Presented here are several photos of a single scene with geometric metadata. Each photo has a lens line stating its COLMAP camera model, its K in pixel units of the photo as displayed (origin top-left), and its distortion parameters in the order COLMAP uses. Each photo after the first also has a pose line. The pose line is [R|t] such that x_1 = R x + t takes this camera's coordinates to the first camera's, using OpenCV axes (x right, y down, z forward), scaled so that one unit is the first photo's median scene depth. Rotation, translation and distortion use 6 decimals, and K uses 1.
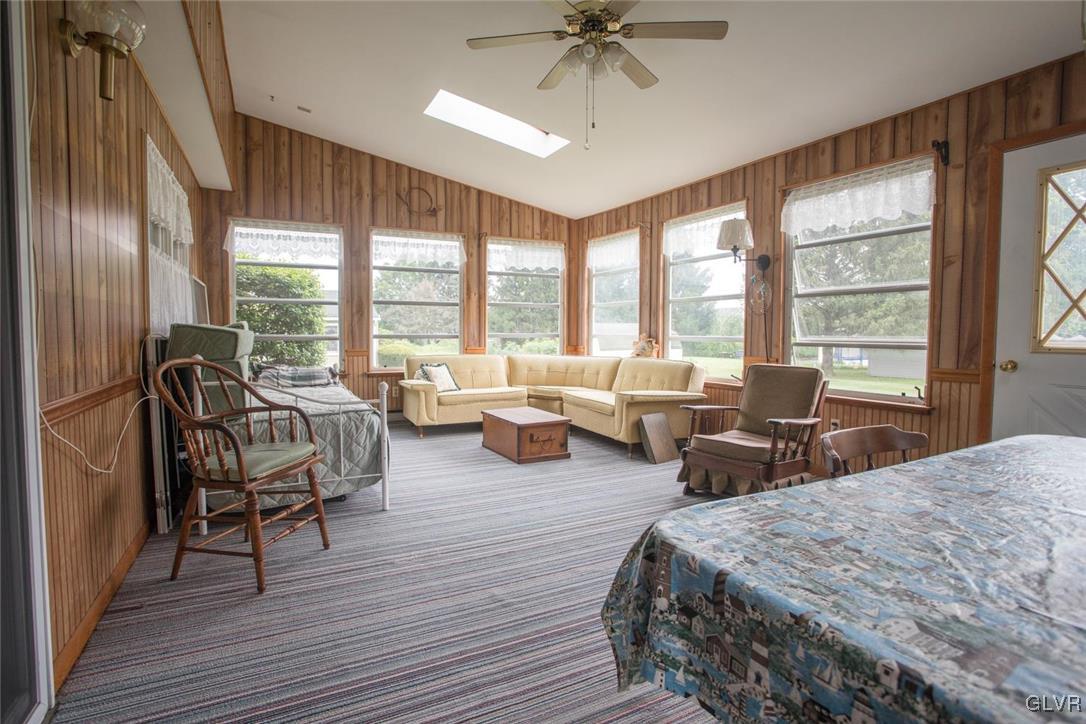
lens RADIAL K [[527.5, 0, 543.0], [0, 527.5, 357.2], [0, 0, 1]] dist [-0.028500, 0.004929]
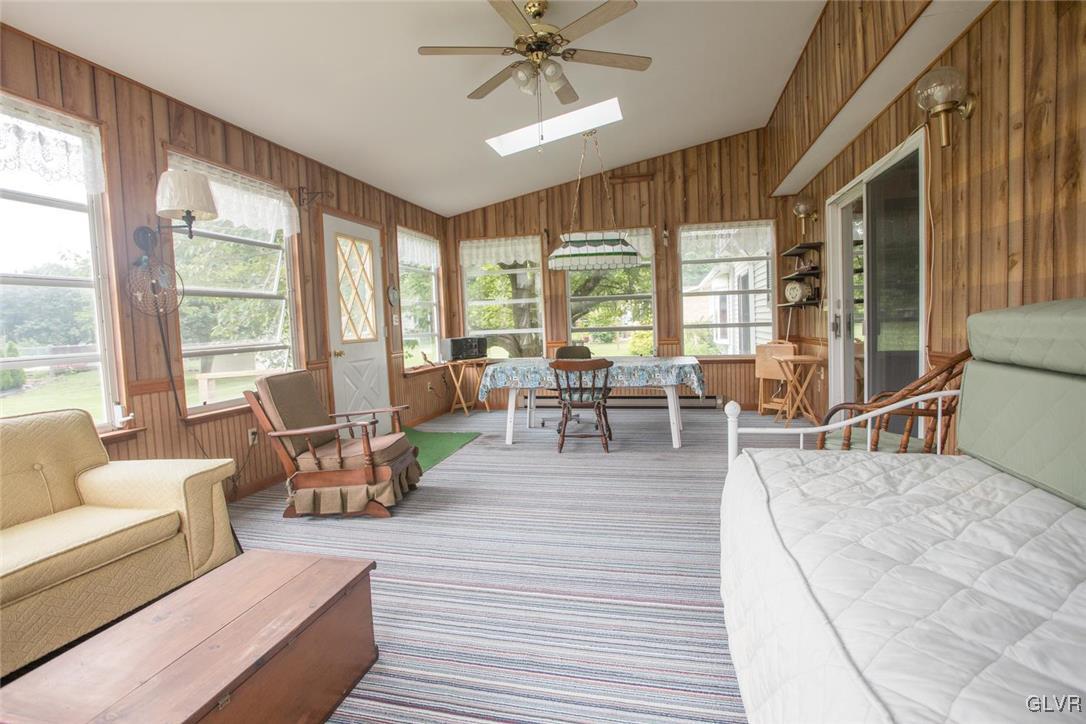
lens RADIAL K [[527.5, 0, 540.8], [0, 527.5, 360.7], [0, 0, 1]] dist [-0.028500, 0.004929]
pose [[-0.759611, -0.022932, 0.649974, -0.470523], [0.073441, 0.989962, 0.120756, -0.088575], [-0.646218, 0.139462, -0.750301, 1.453080]]
